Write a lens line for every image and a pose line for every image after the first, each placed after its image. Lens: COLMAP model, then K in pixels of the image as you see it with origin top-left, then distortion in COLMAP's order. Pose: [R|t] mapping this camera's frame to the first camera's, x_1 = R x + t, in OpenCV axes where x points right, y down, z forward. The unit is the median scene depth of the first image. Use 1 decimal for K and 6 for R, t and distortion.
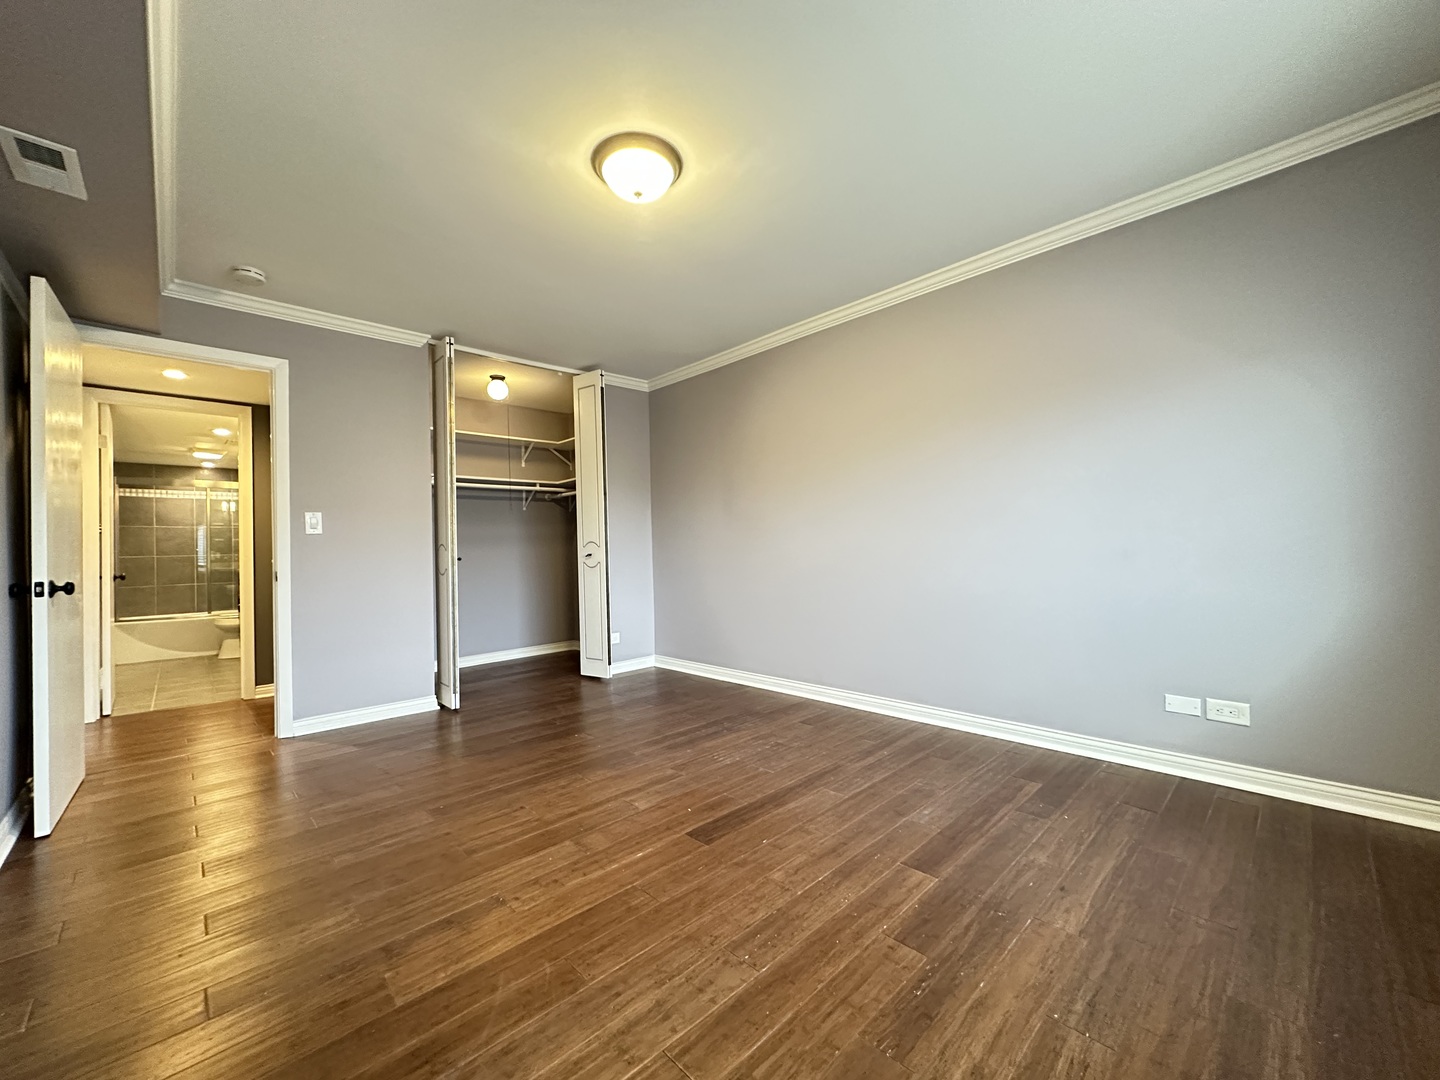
lens RADIAL K [[572.5, 0, 720.0], [0, 572.5, 540.0], [0, 0, 1]] dist [-0.000488, -0.000028]
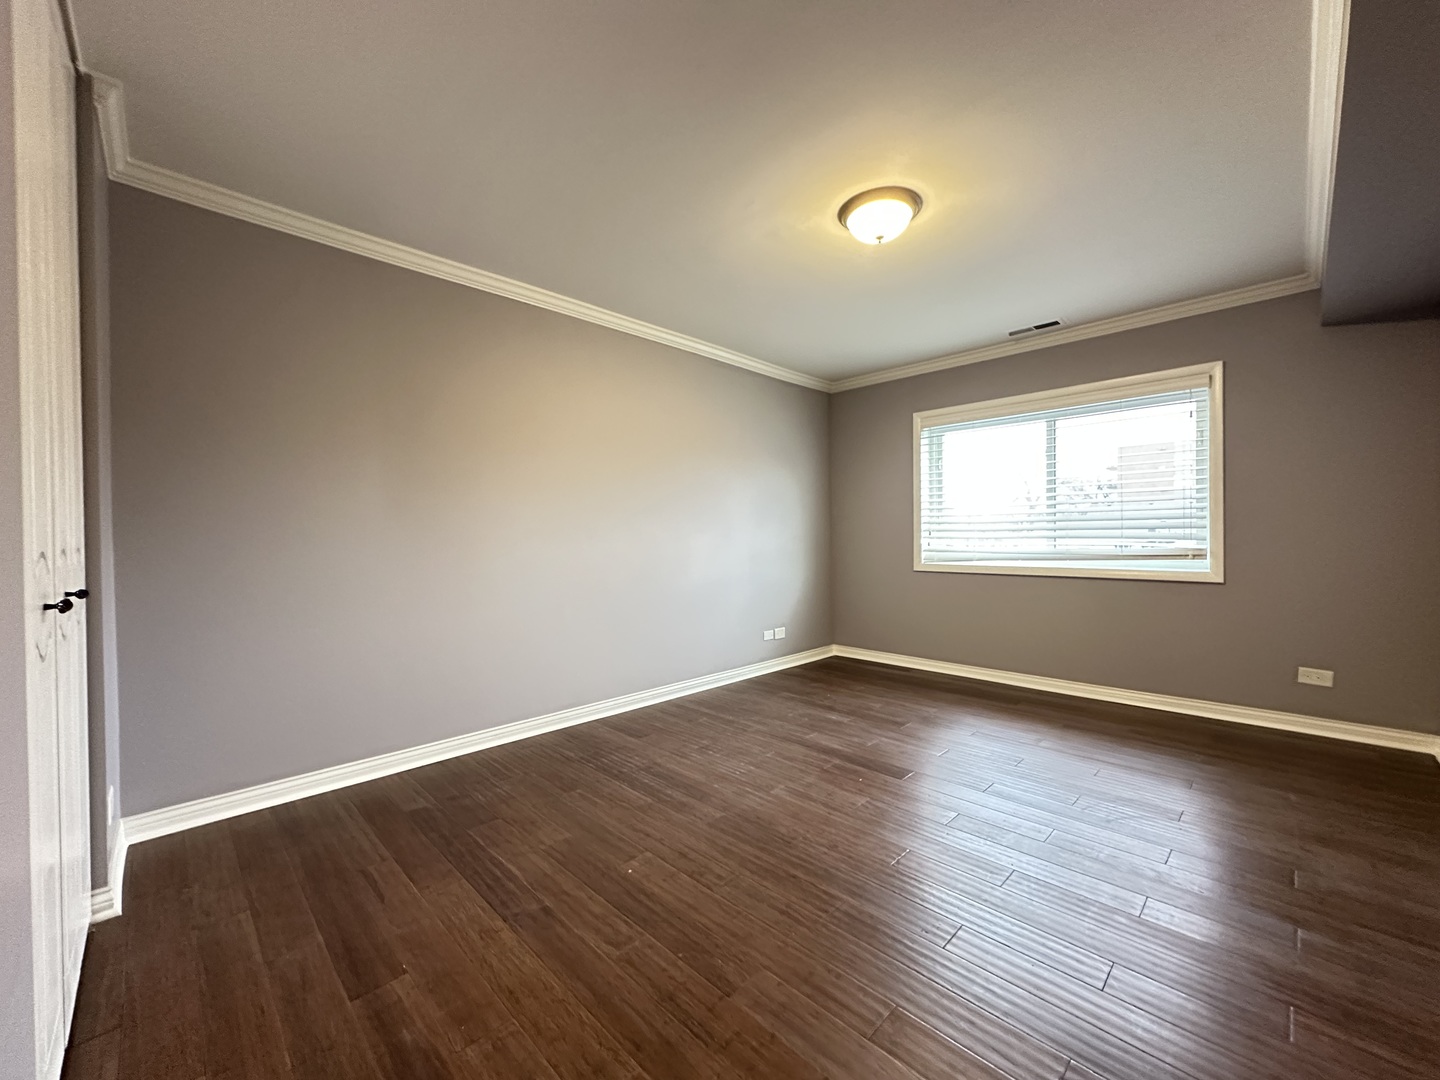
lens RADIAL K [[572.5, 0, 720.0], [0, 572.5, 540.0], [0, 0, 1]] dist [-0.000488, -0.000028]
pose [[-0.015942, 0.022323, 0.999624, -0.989490], [-0.004001, 0.999741, -0.022390, 0.012886], [-0.999865, -0.004356, -0.015848, 1.066119]]
